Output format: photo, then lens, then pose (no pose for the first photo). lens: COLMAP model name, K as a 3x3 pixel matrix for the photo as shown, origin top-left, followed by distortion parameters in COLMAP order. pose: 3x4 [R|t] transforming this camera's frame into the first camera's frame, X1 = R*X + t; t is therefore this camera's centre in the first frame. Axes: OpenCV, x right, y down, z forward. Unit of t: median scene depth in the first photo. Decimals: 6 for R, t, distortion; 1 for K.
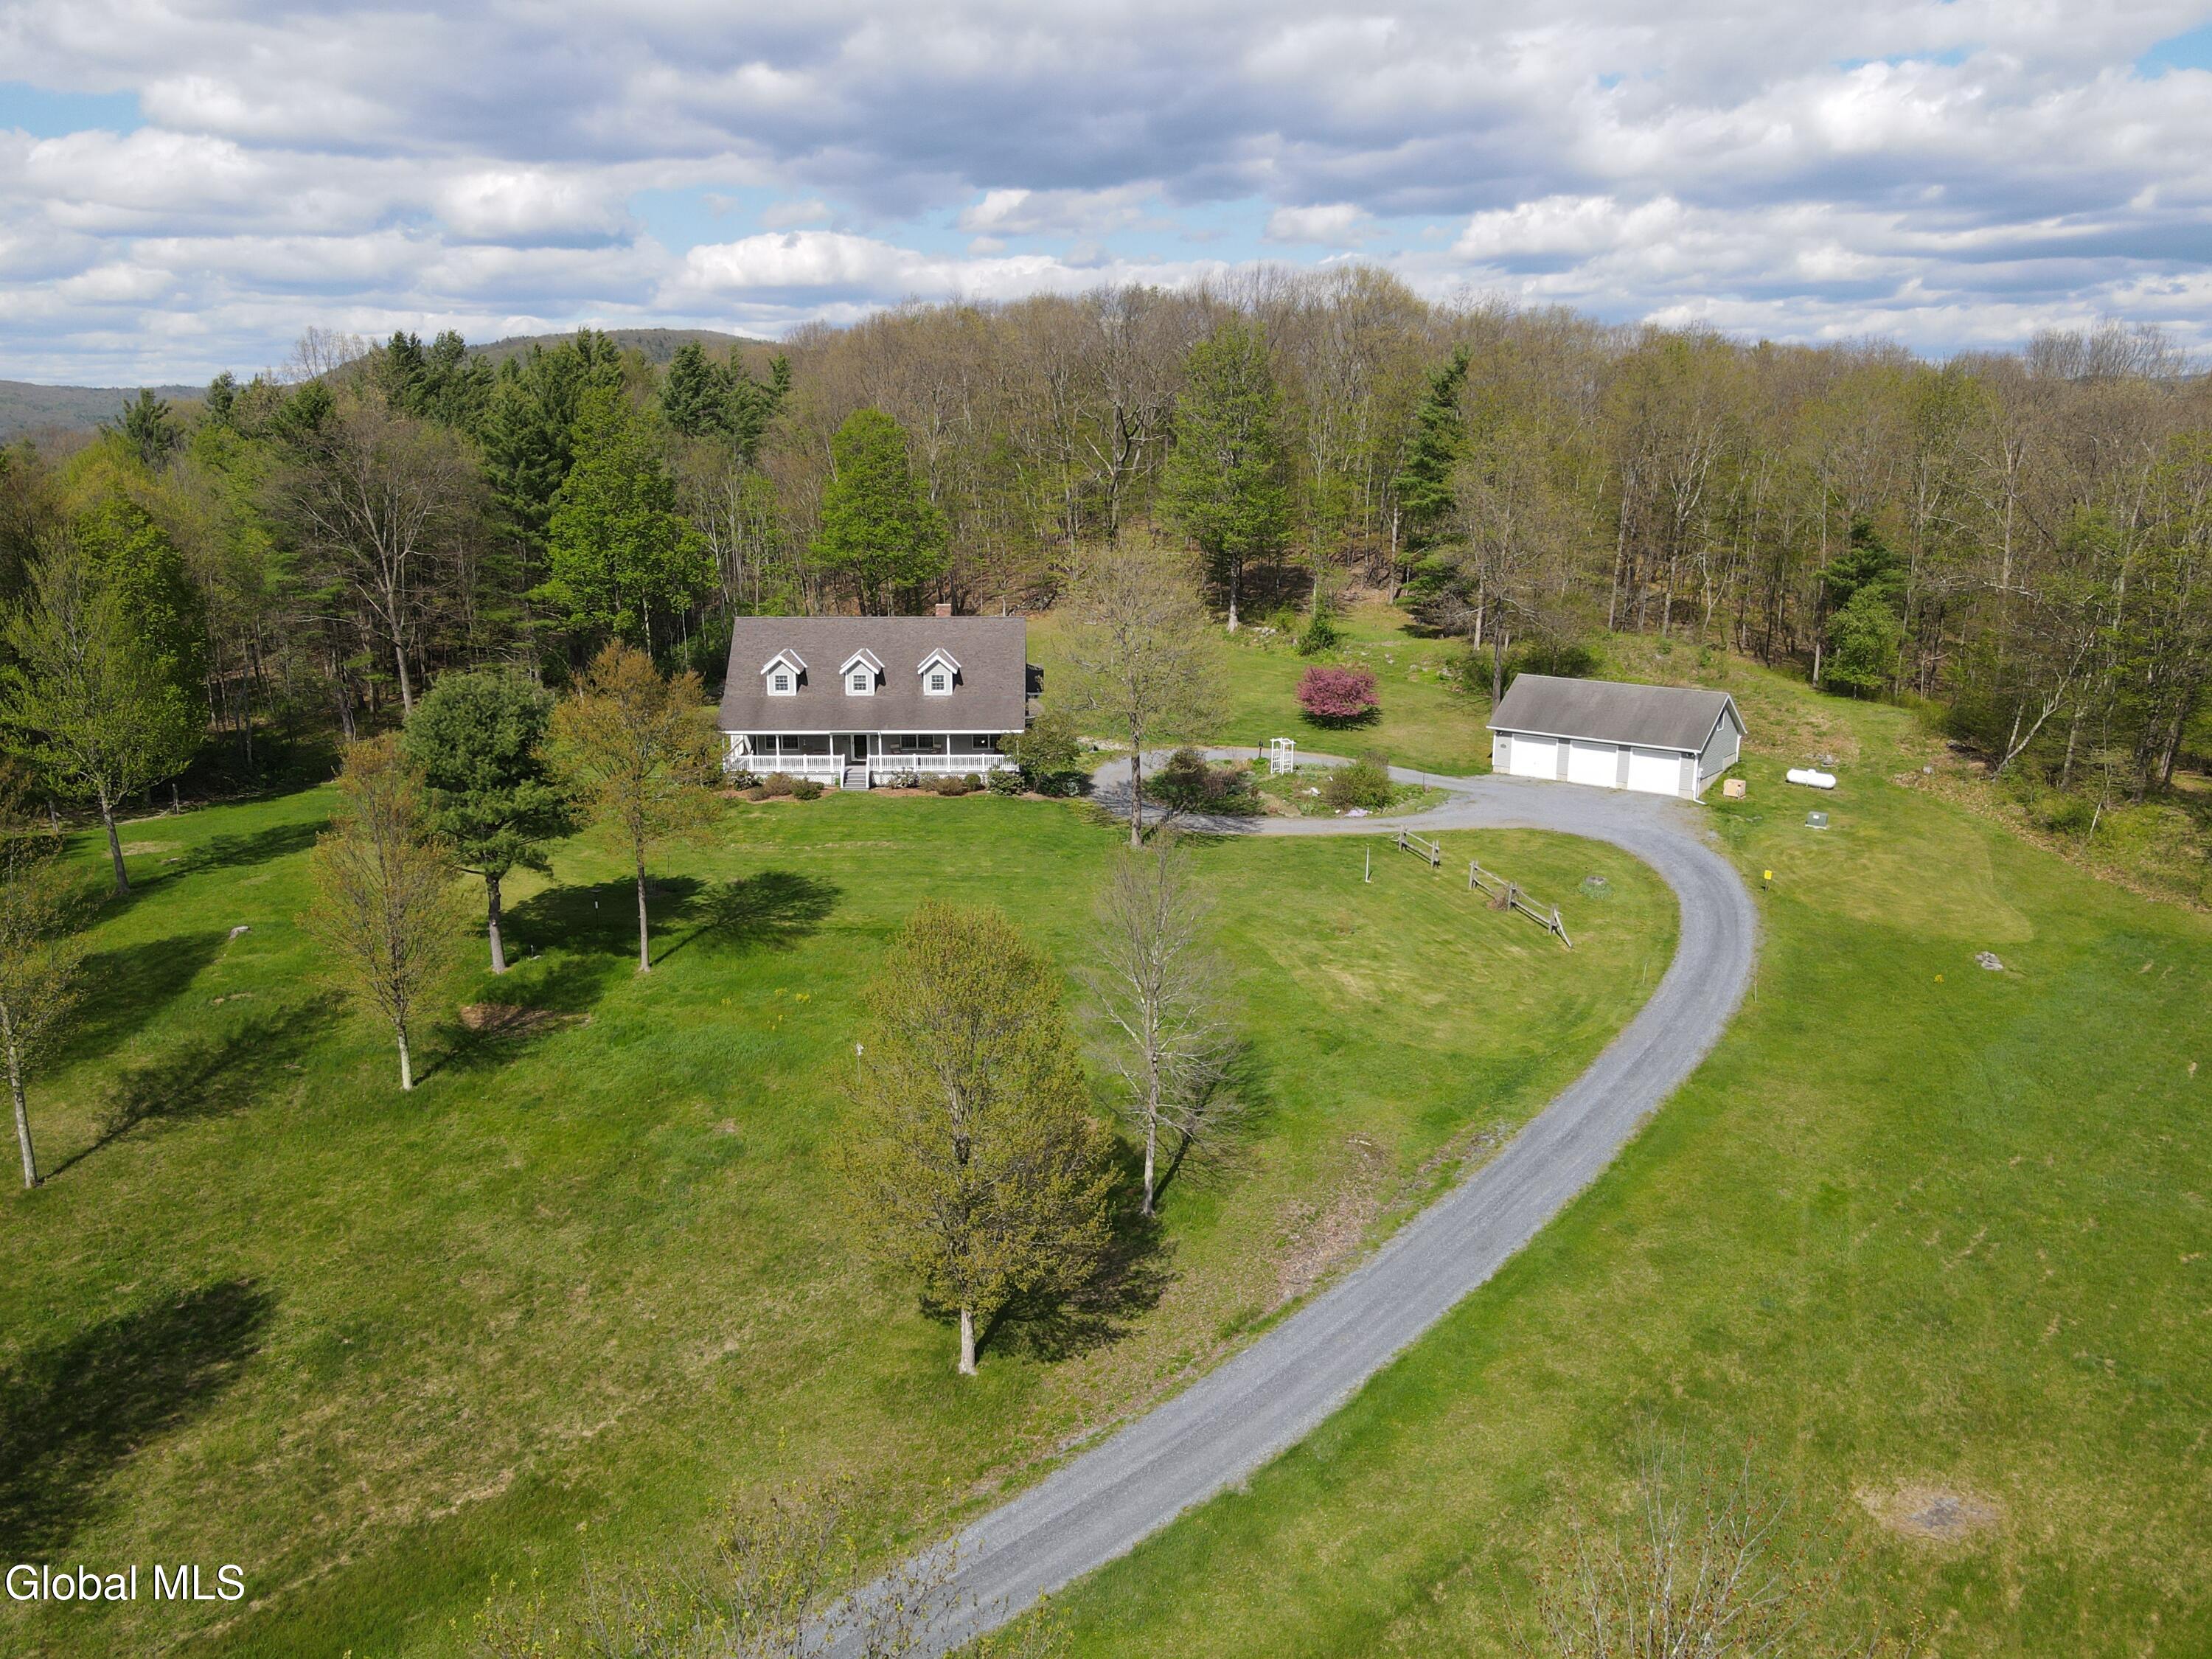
lens RADIAL K [[1637.2, 0, 1105.0], [0, 1637.2, 819.9], [0, 0, 1]] dist [0.003952, 0.016045]
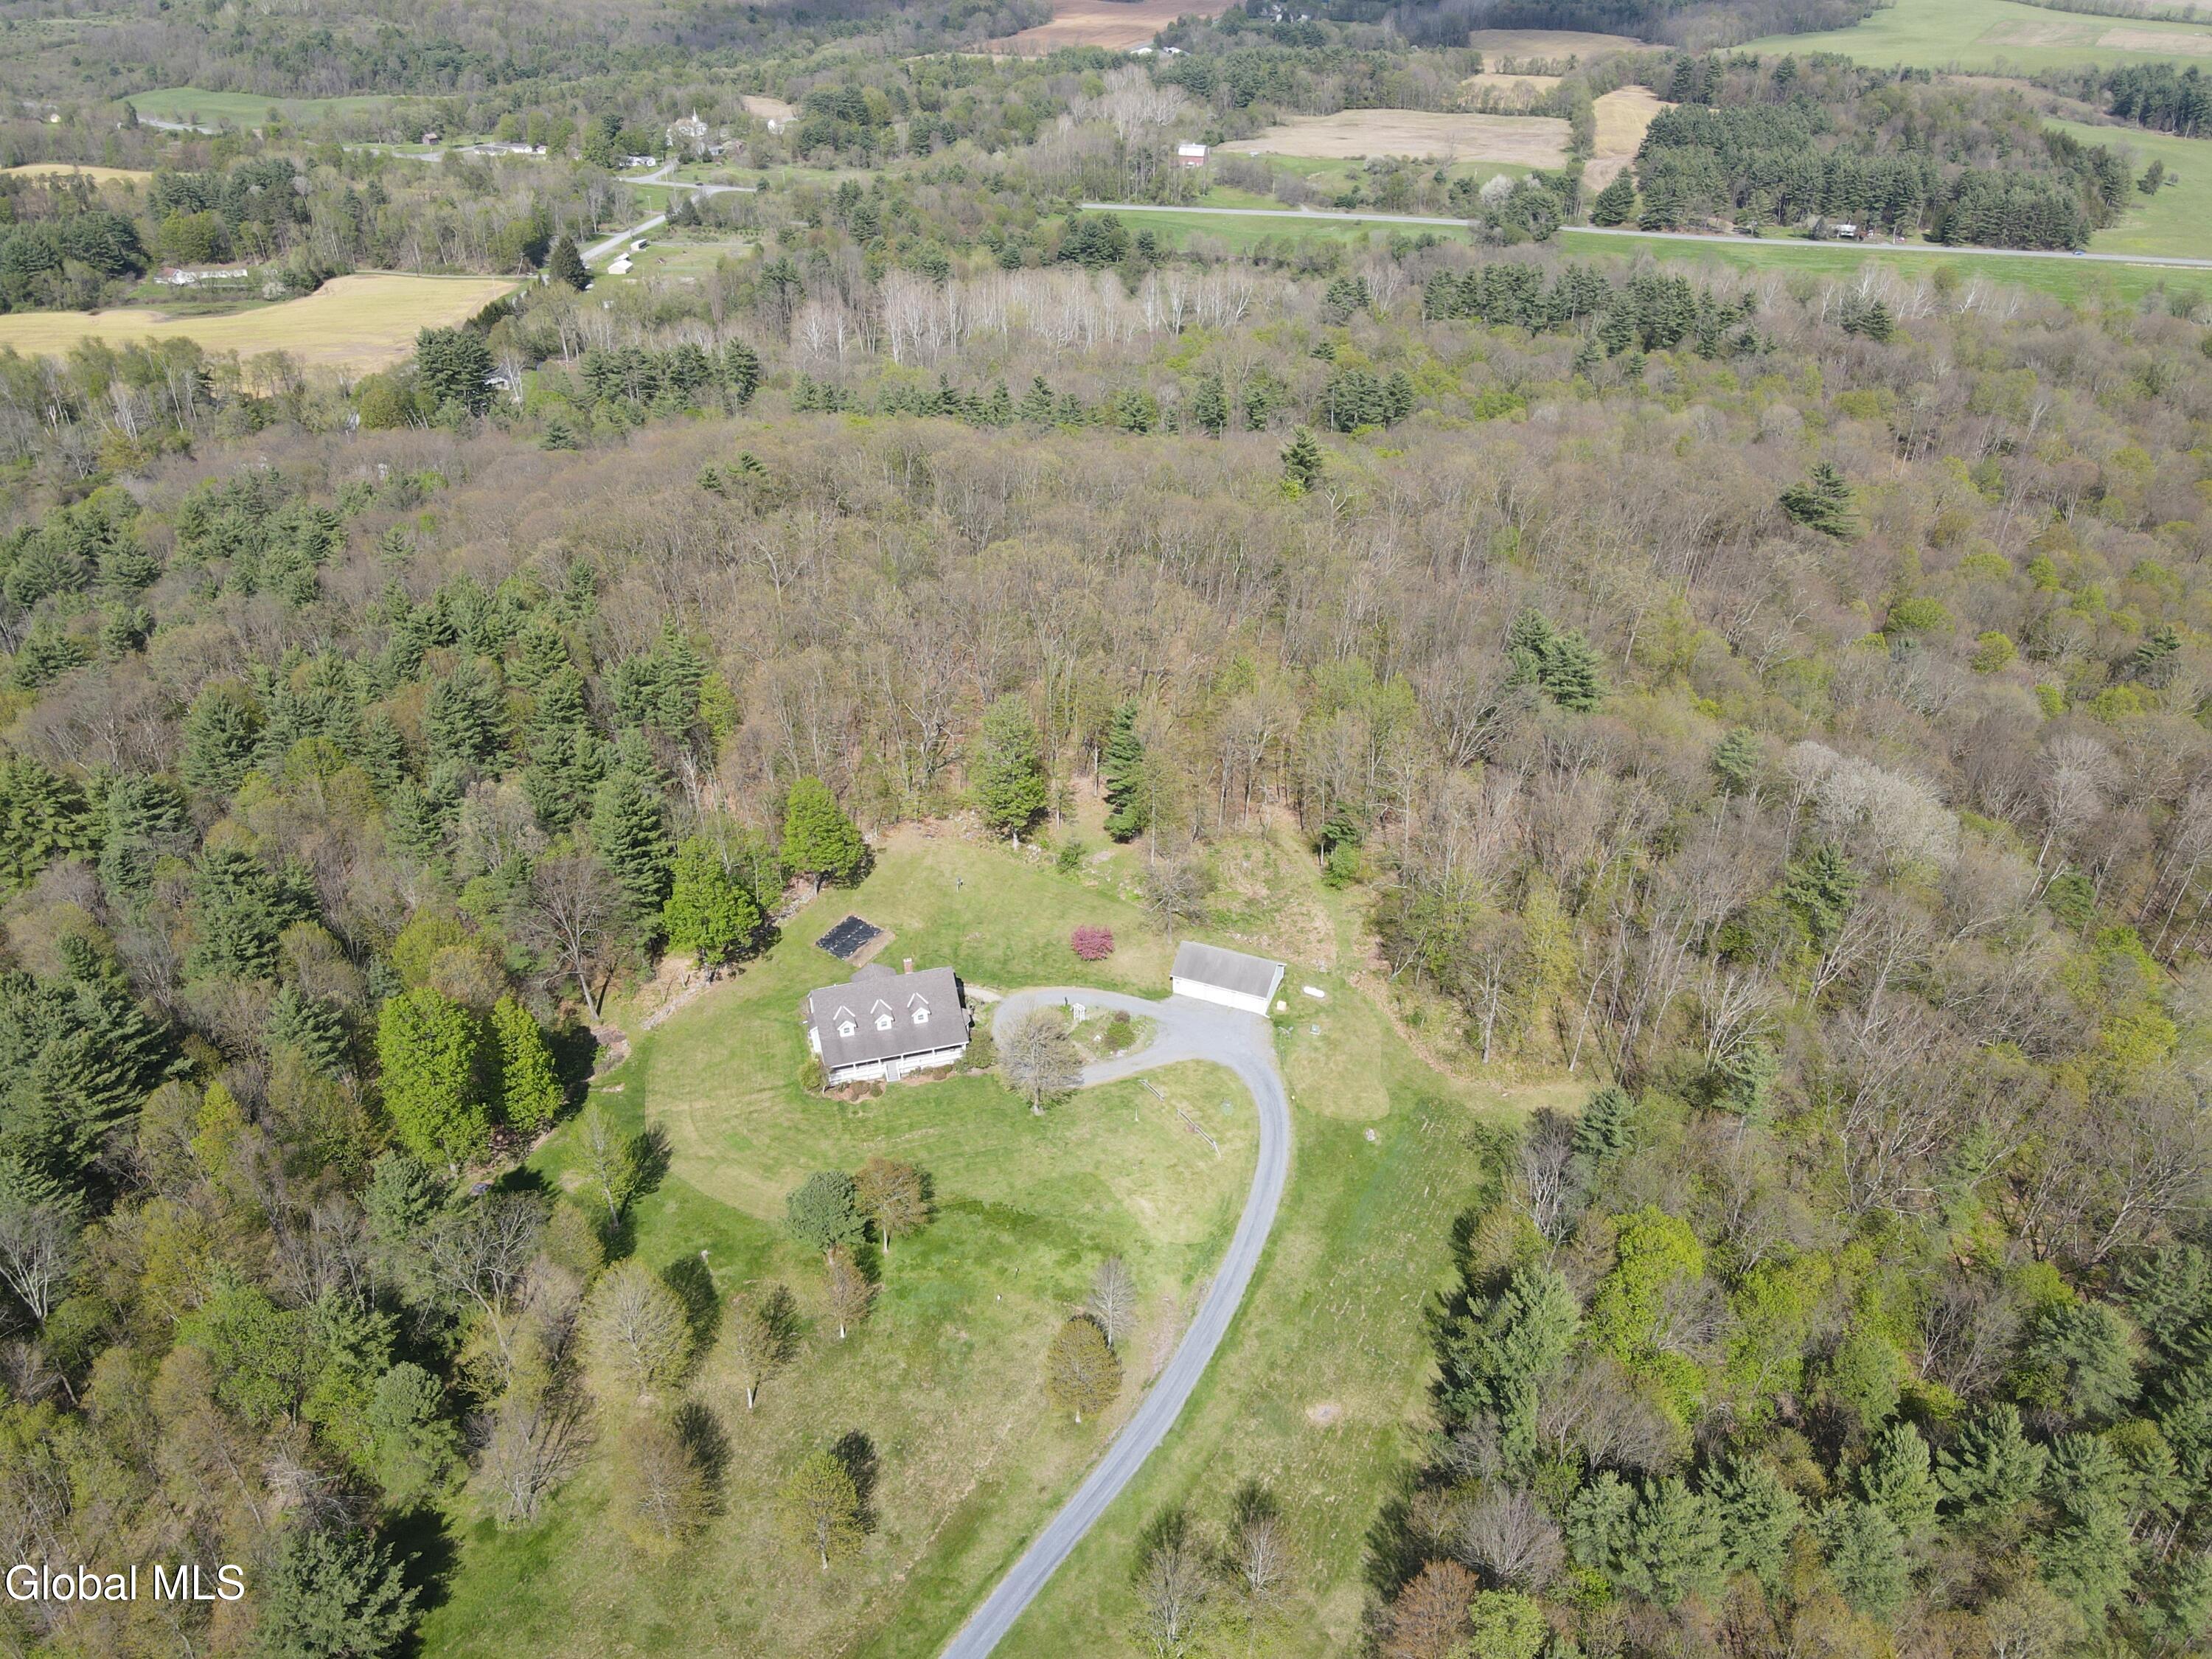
lens RADIAL K [[1637.2, 0, 1118.1], [0, 1637.2, 824.1], [0, 0, 1]] dist [0.003952, 0.016045]
pose [[0.965110, -0.127023, 0.228971, -0.453638], [0.055982, 0.954333, 0.293454, -1.357785], [-0.255790, -0.270397, 0.928147, -1.388335]]
